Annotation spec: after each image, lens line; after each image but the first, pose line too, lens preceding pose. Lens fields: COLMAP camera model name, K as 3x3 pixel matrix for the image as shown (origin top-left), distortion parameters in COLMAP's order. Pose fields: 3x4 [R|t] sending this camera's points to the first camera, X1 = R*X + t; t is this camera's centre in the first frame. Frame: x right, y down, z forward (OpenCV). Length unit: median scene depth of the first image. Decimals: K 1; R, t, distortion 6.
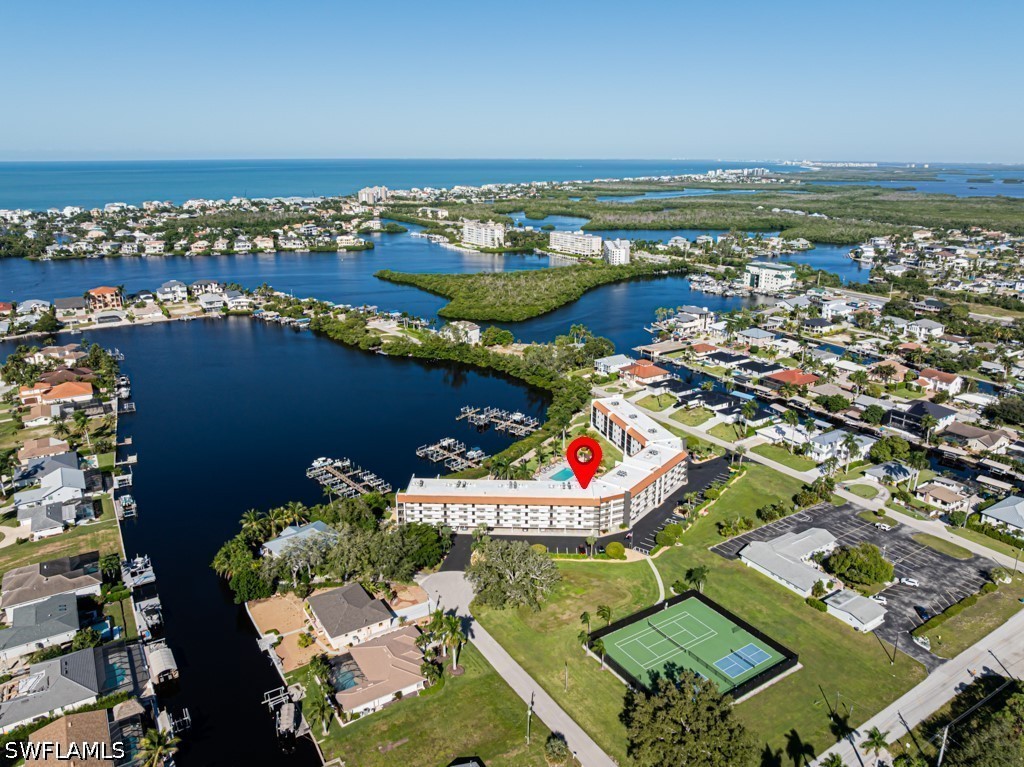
lens RADIAL K [[721.2, 0, 515.6], [0, 721.2, 377.9], [0, 0, 1]] dist [-0.038515, -0.001117]
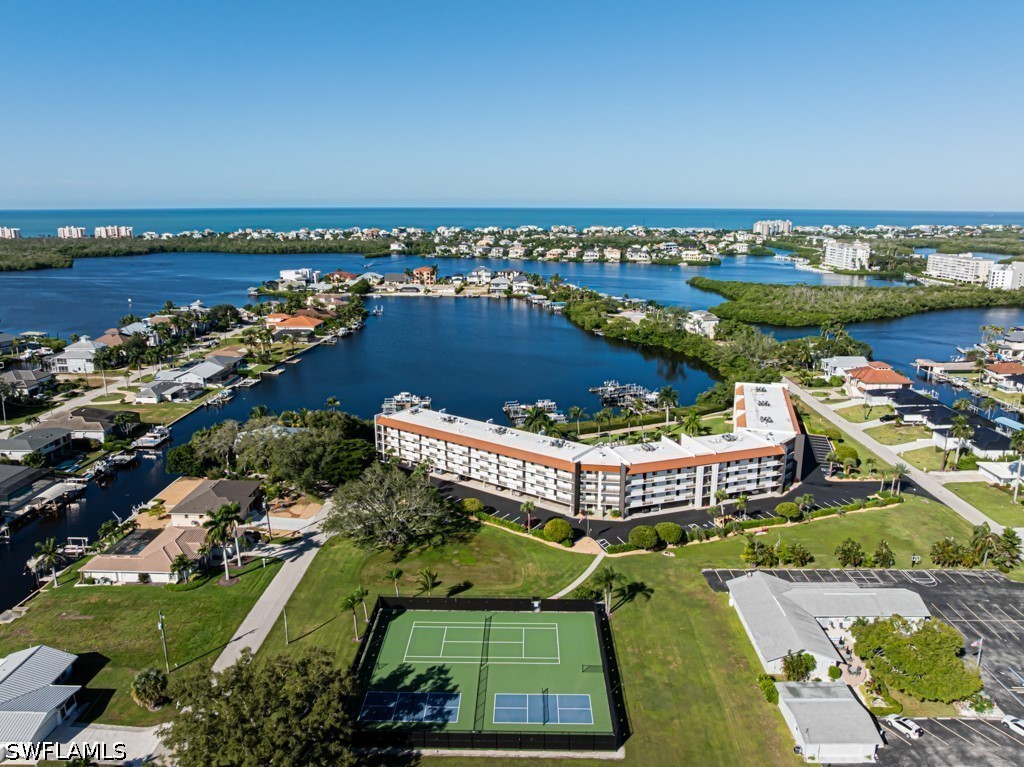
lens RADIAL K [[721.2, 0, 515.6], [0, 721.2, 377.9], [0, 0, 1]] dist [-0.038515, -0.001117]
pose [[0.831695, 0.128201, -0.540229, 0.178159], [-0.163786, 0.986330, -0.018086, 0.042793], [0.530525, 0.103524, 0.841324, 0.140712]]
